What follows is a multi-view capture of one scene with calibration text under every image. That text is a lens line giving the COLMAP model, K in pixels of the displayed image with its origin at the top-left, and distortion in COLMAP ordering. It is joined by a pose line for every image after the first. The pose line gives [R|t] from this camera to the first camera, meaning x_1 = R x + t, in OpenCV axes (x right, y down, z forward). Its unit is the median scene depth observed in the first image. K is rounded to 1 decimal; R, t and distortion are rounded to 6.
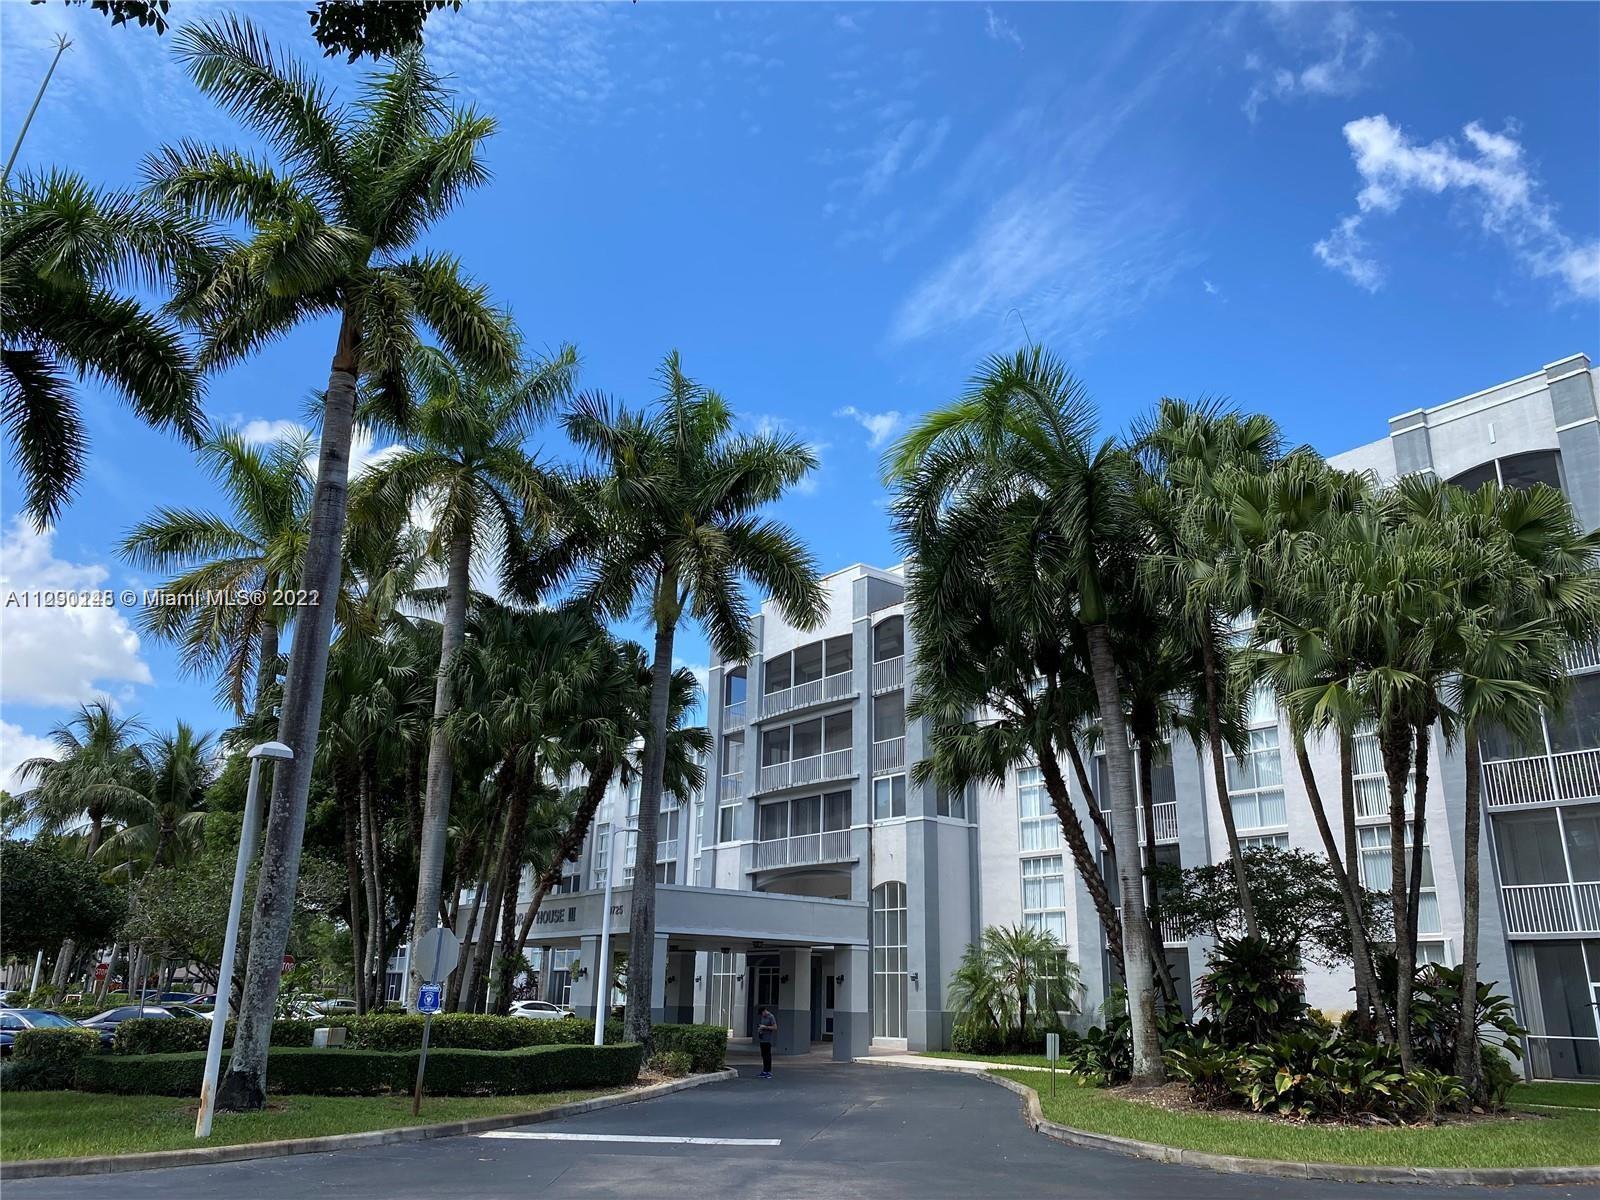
lens RADIAL K [[1205.1, 0, 800.0], [0, 1205.1, 600.0], [0, 0, 1]] dist [0.001270, 0.000469]
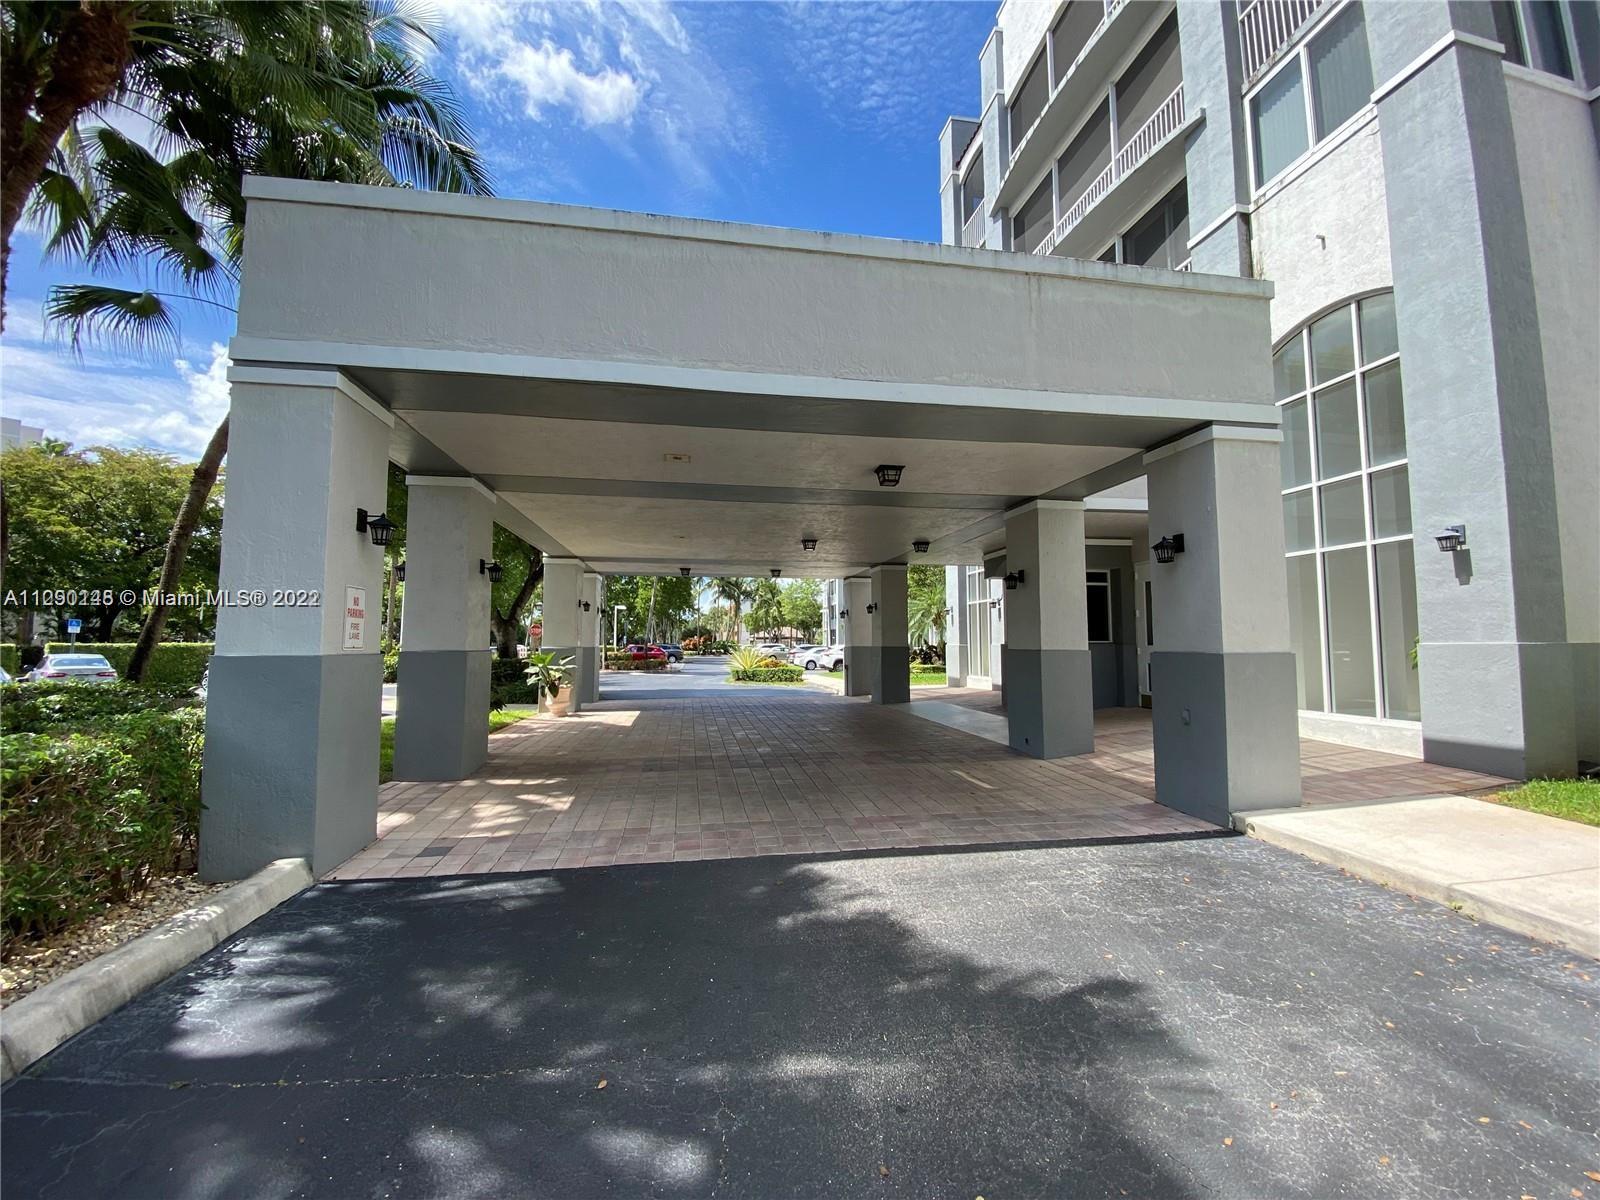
lens RADIAL K [[643.0, 0, 791.0], [0, 643.0, 598.7], [0, 0, 1]] dist [0.001117, -0.000023]
pose [[0.864522, -0.059156, -0.499102, 0.028319], [0.174429, 0.966640, 0.187568, 0.257923], [0.471356, -0.249214, 0.846000, 0.749454]]
